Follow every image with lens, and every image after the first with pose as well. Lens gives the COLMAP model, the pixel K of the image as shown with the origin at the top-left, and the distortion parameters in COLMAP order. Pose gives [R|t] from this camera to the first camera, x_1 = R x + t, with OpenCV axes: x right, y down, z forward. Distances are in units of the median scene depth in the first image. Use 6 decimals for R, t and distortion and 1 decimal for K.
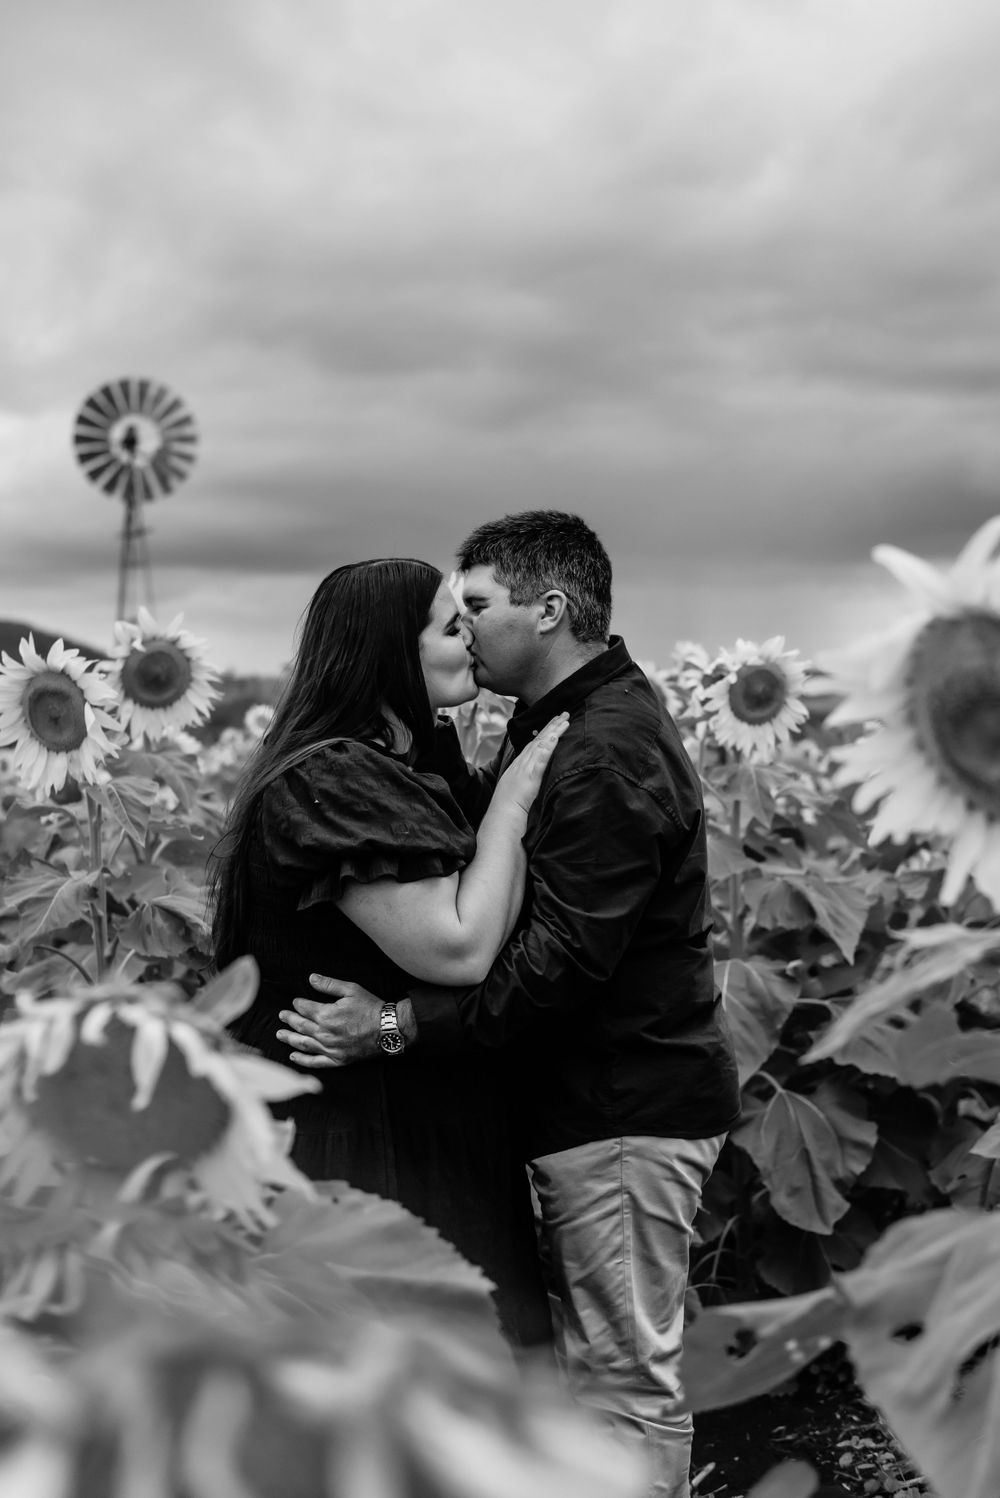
lens RADIAL K [[2252.4, 0, 500.0], [0, 2252.4, 749.0], [0, 0, 1]] dist [0.007398, 0.006264]
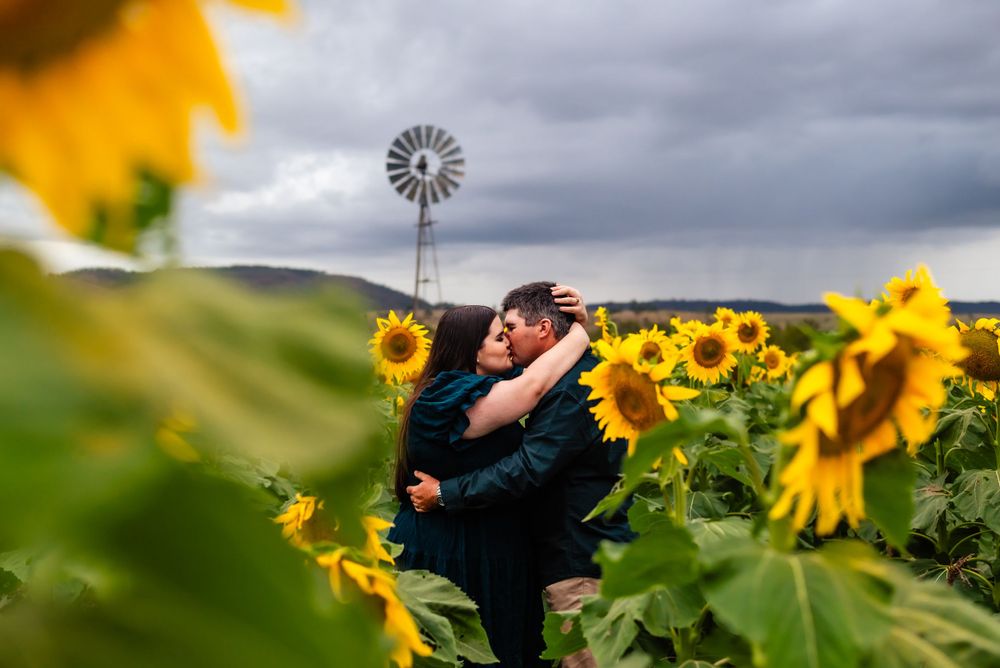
lens RADIAL K [[1480.4, 0, 500.0], [0, 1480.4, 334.0], [0, 0, 1]] dist [-0.010875, -0.004812]
pose [[0.993505, -0.011166, -0.113236, 0.079747], [0.009292, 0.999811, -0.017062, -0.019561], [0.113405, 0.015898, 0.993422, -0.263869]]
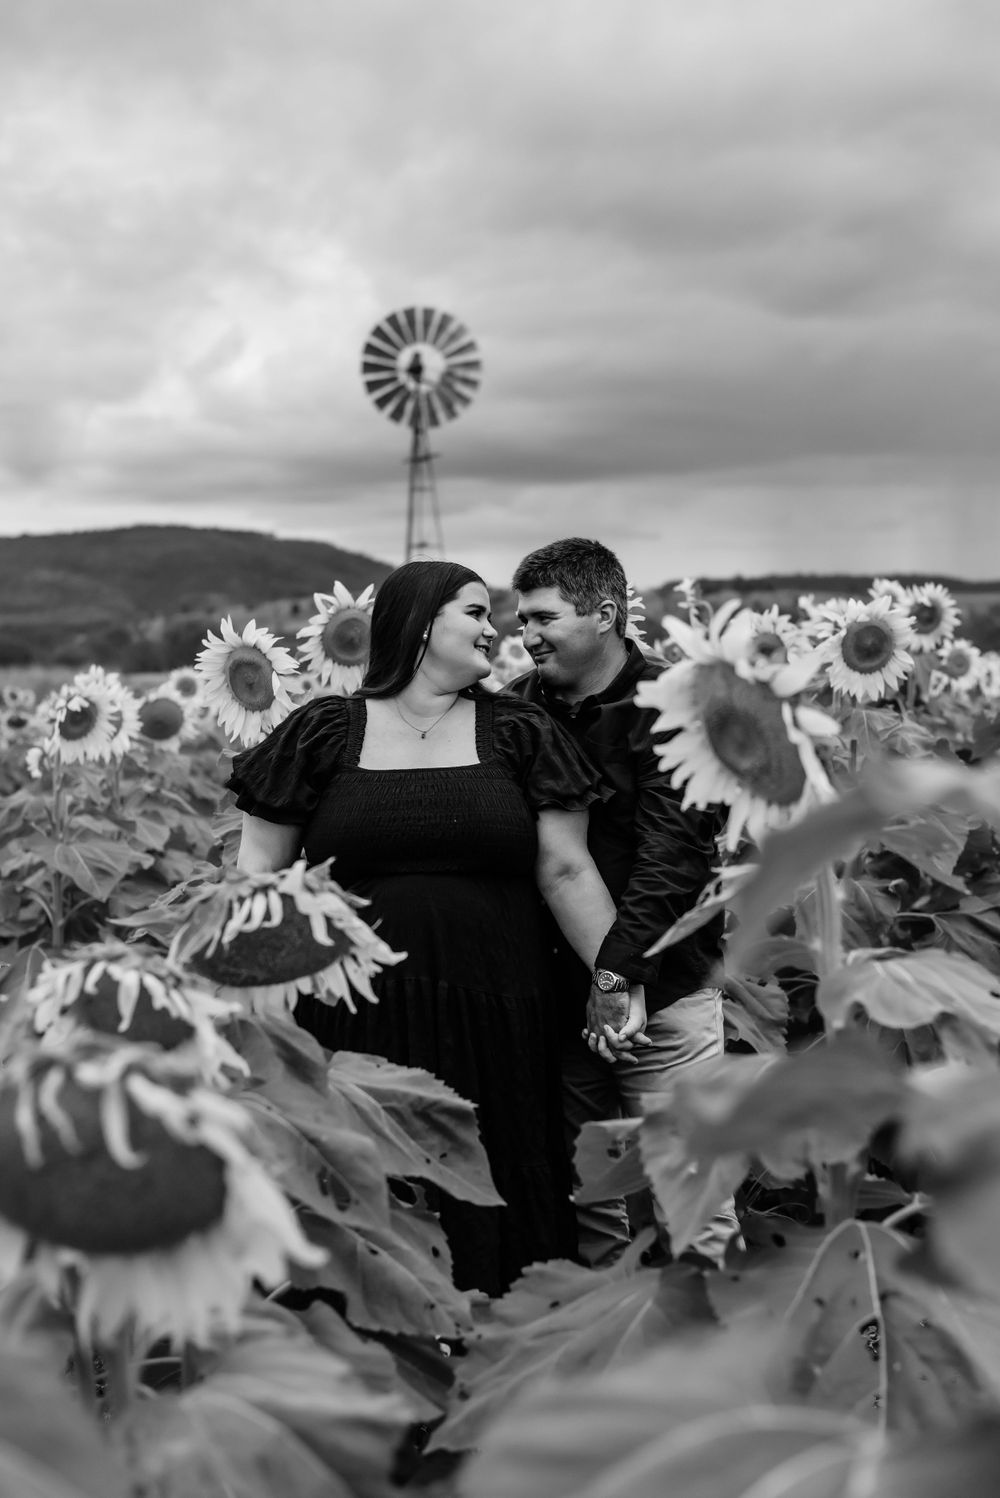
lens RADIAL K [[2220.1, 0, 469.7], [0, 2220.1, 746.8], [0, 0, 1]] dist [0.189325, 0.007724]
pose [[0.989578, -0.007106, -0.143822, 0.076741], [0.012529, 0.999243, 0.036837, -0.017793], [0.143451, -0.038255, 0.988918, -0.151824]]
